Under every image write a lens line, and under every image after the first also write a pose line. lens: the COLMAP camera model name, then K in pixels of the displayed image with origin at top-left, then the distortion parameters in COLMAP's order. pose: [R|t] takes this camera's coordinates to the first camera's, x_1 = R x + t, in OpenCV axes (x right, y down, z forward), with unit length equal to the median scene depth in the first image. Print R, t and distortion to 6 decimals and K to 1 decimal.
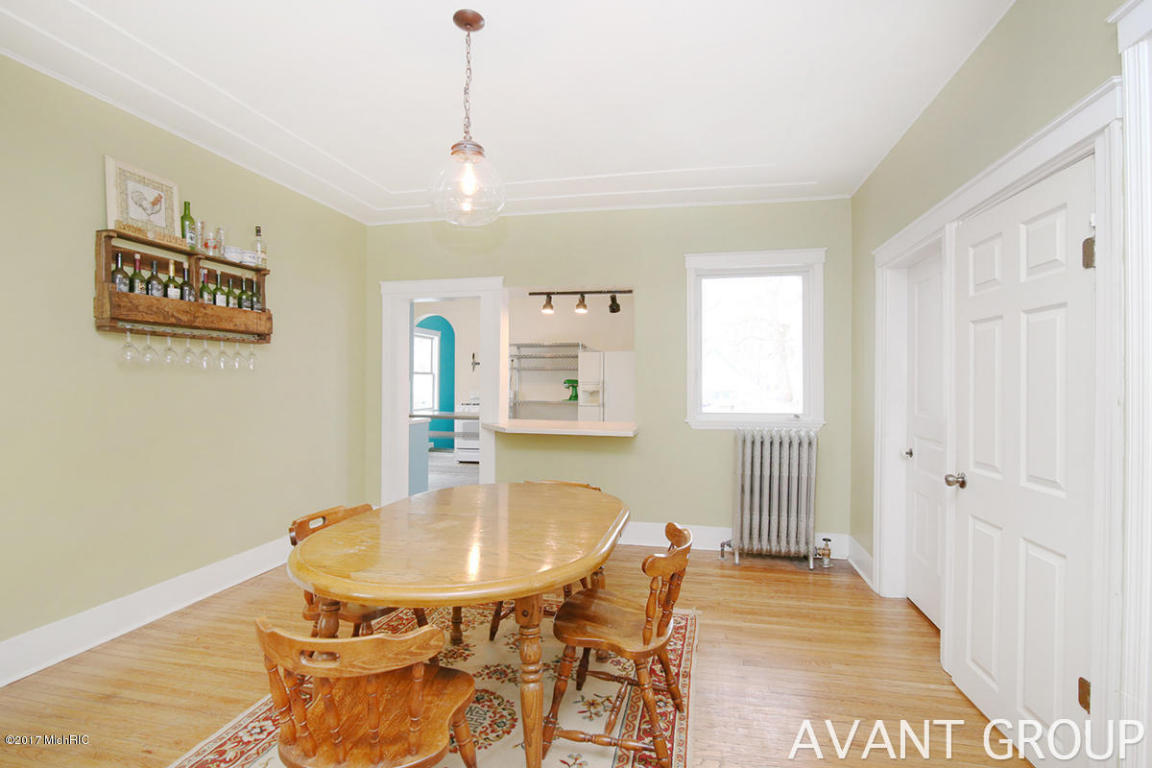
lens RADIAL K [[530.5, 0, 575.9], [0, 530.5, 380.5], [0, 0, 1]] dist [-0.016825, -0.001980]
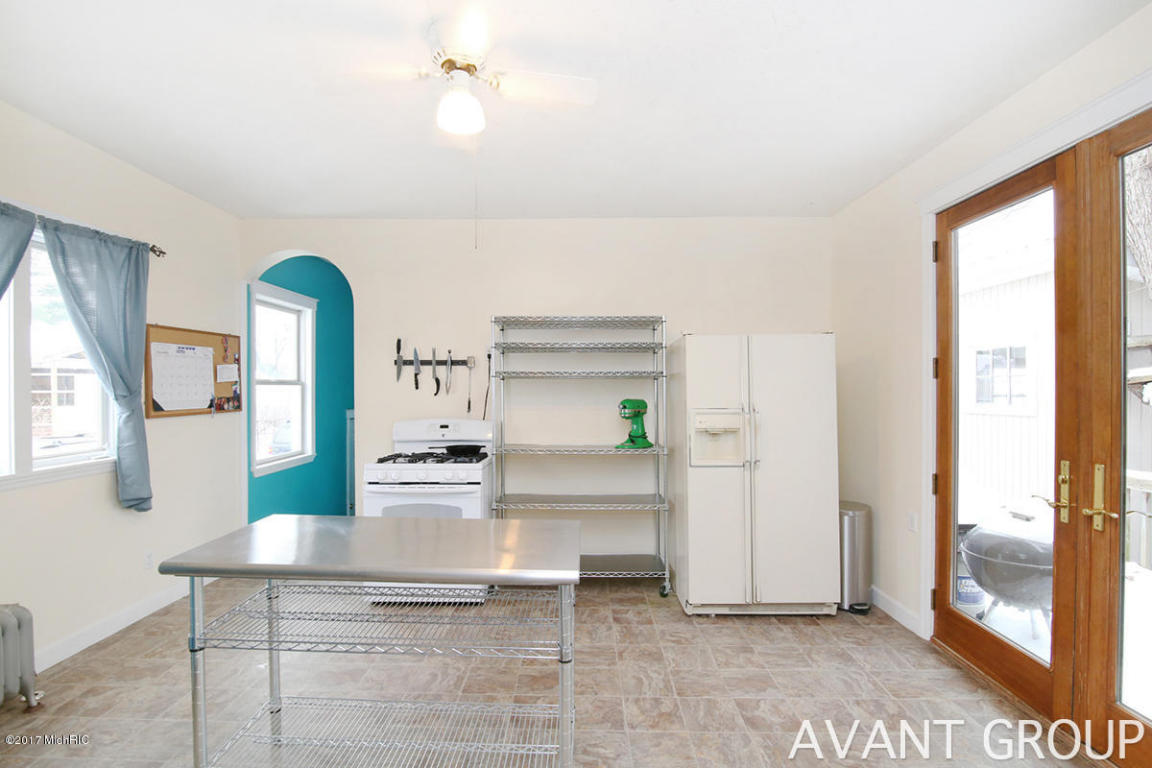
lens RADIAL K [[530.5, 0, 573.3], [0, 530.5, 385.4], [0, 0, 1]] dist [-0.016825, -0.001980]
pose [[0.978725, -0.005838, 0.205092, -0.203711], [0.004949, 0.999976, 0.004849, -0.020718], [-0.205115, -0.003731, 0.978731, 0.774705]]
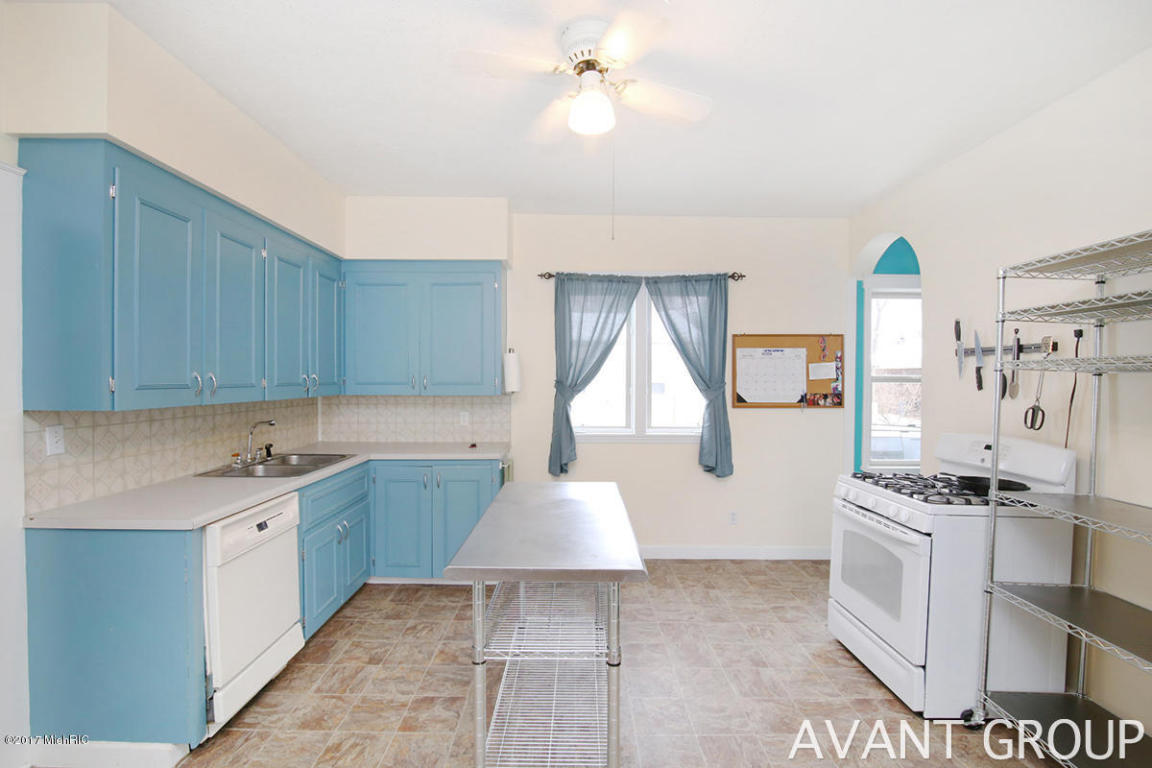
lens RADIAL K [[530.5, 0, 571.3], [0, 530.5, 384.9], [0, 0, 1]] dist [-0.016825, -0.001980]
pose [[0.225850, 0.005921, -0.974144, 0.094038], [-0.000172, 0.999982, 0.006038, -0.020687], [0.974162, -0.001196, 0.225847, 1.006581]]
